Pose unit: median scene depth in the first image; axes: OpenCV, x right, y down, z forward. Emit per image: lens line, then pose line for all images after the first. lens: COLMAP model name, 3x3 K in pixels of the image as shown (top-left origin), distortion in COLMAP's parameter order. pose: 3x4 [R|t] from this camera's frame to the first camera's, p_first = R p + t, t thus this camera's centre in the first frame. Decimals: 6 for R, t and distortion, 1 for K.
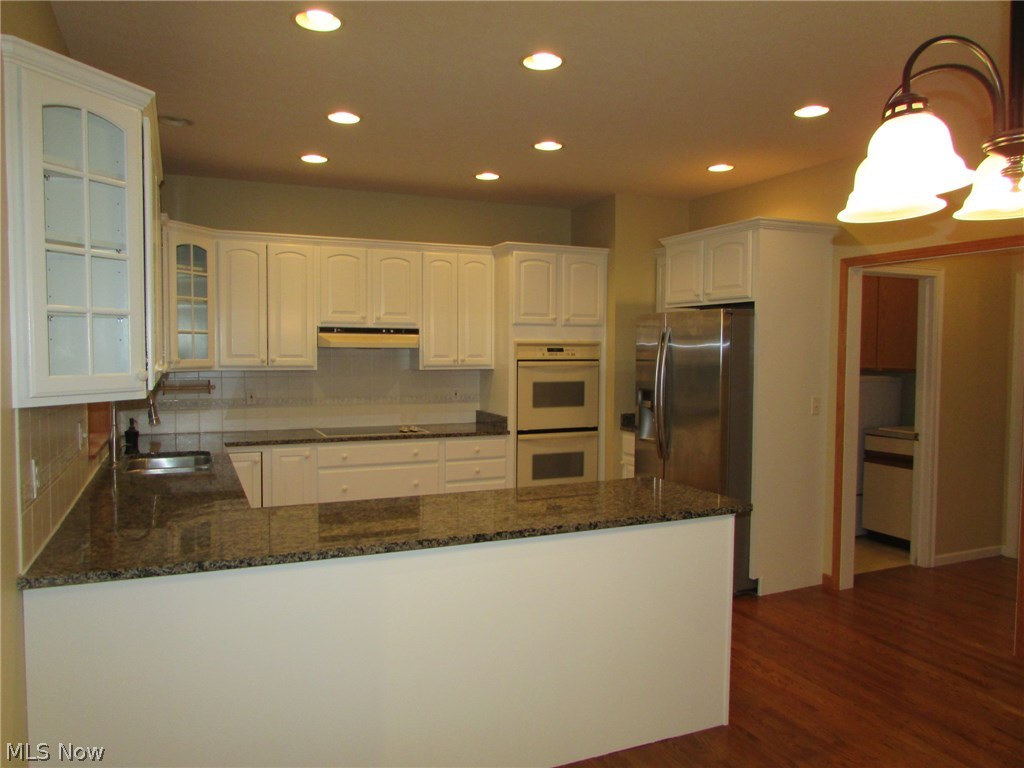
lens RADIAL K [[731.3, 0, 504.0], [0, 731.3, 385.6], [0, 0, 1]] dist [-0.056317, 0.055114]
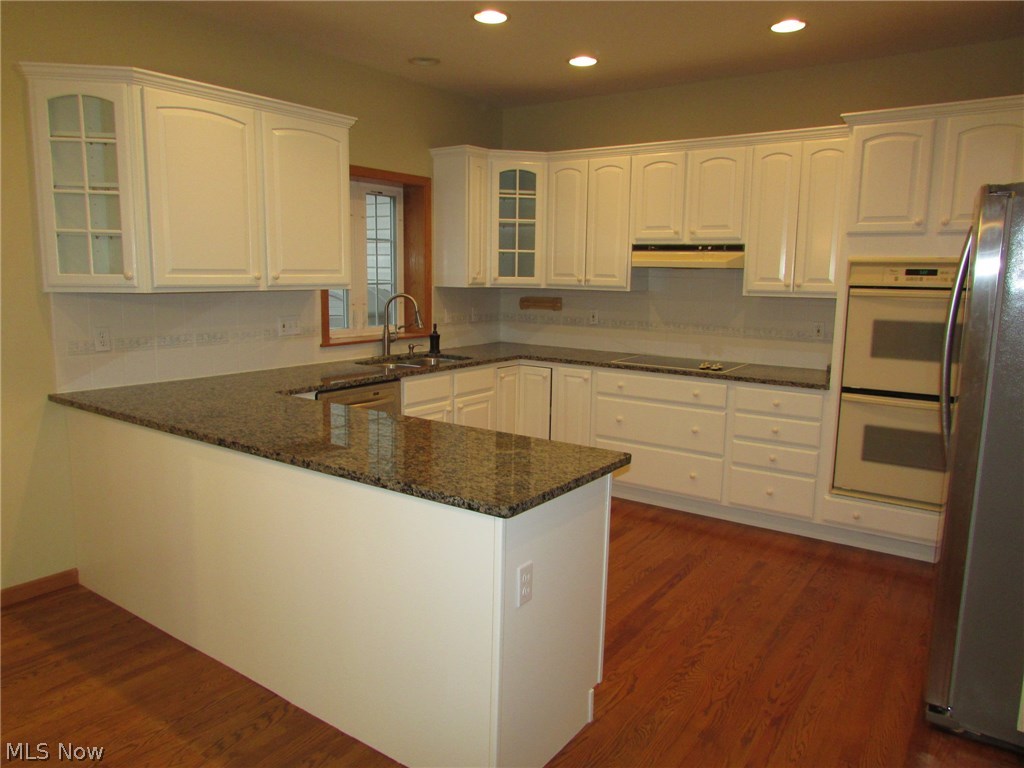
lens RADIAL K [[731.3, 0, 504.0], [0, 731.3, 385.6], [0, 0, 1]] dist [-0.056317, 0.055114]
pose [[0.510835, 0.134852, -0.849036, 0.461005], [-0.056297, 0.990748, 0.123489, -0.007876], [0.857833, -0.015284, 0.513701, 0.370222]]
